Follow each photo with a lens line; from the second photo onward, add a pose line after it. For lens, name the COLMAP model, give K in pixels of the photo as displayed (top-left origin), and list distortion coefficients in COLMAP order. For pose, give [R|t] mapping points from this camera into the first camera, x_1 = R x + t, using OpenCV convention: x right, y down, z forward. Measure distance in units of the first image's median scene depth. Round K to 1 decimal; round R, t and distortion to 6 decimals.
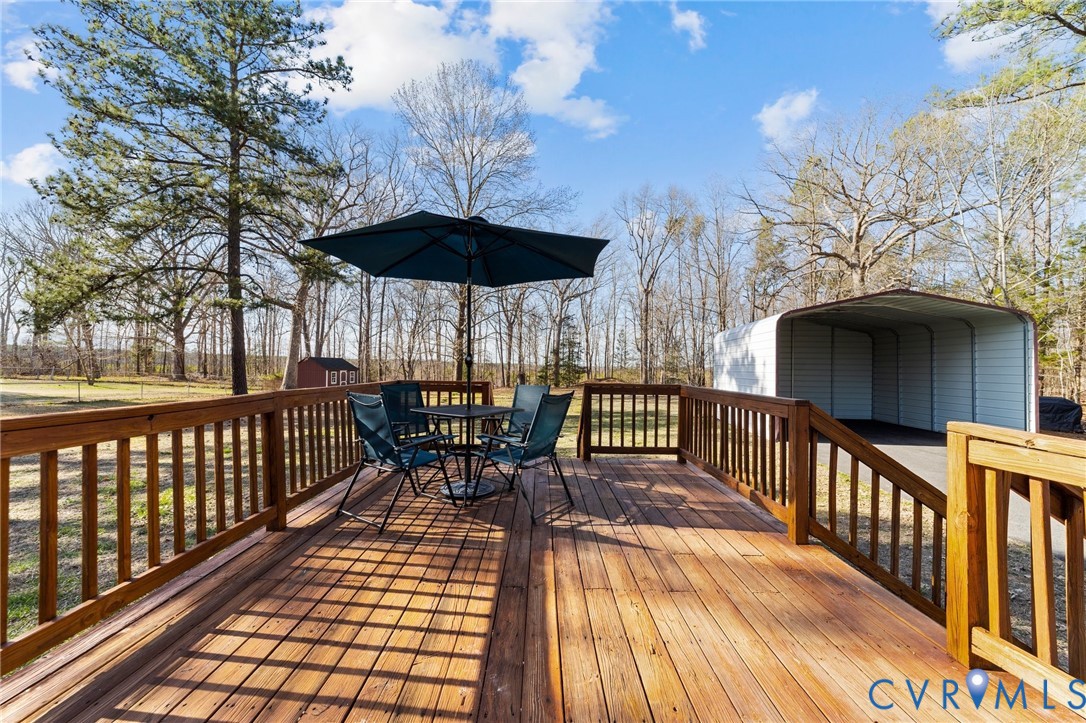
lens RADIAL K [[419.2, 0, 542.5], [0, 419.2, 363.7], [0, 0, 1]] dist [-0.016740, 0.009342]
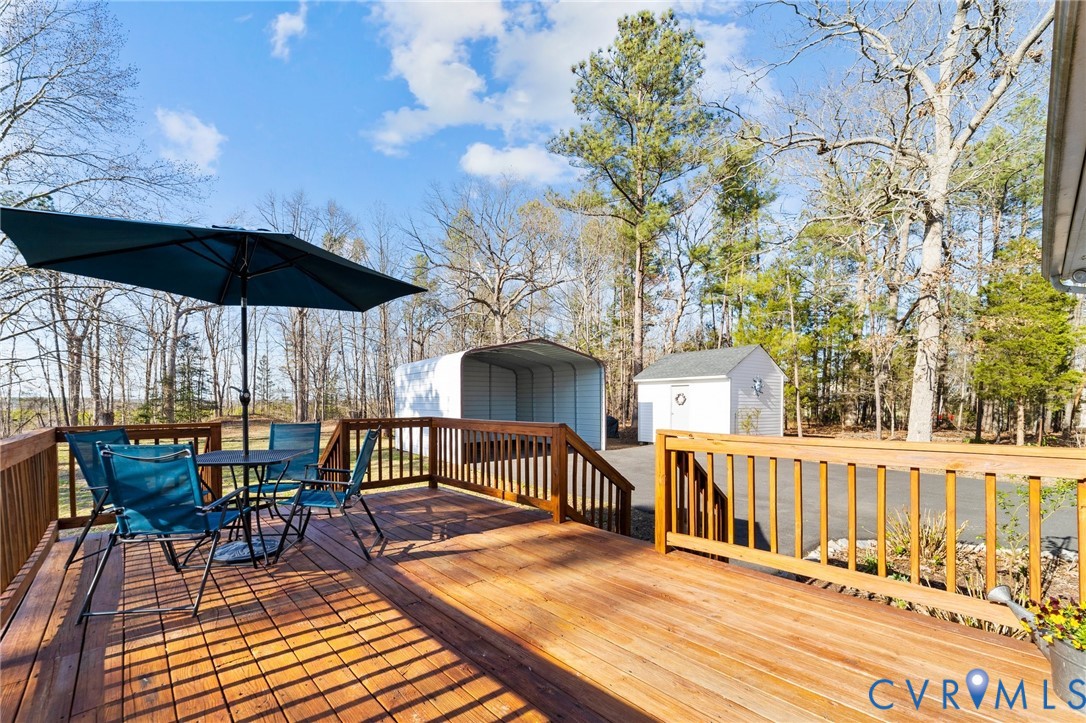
lens RADIAL K [[444.8, 0, 526.8], [0, 444.8, 401.3], [0, 0, 1]] dist [0.003074, 0.000212]
pose [[0.740173, -0.016422, 0.672216, -0.101468], [0.007676, 0.999843, 0.015974, -0.002748], [-0.672373, -0.006663, 0.740183, -0.012029]]
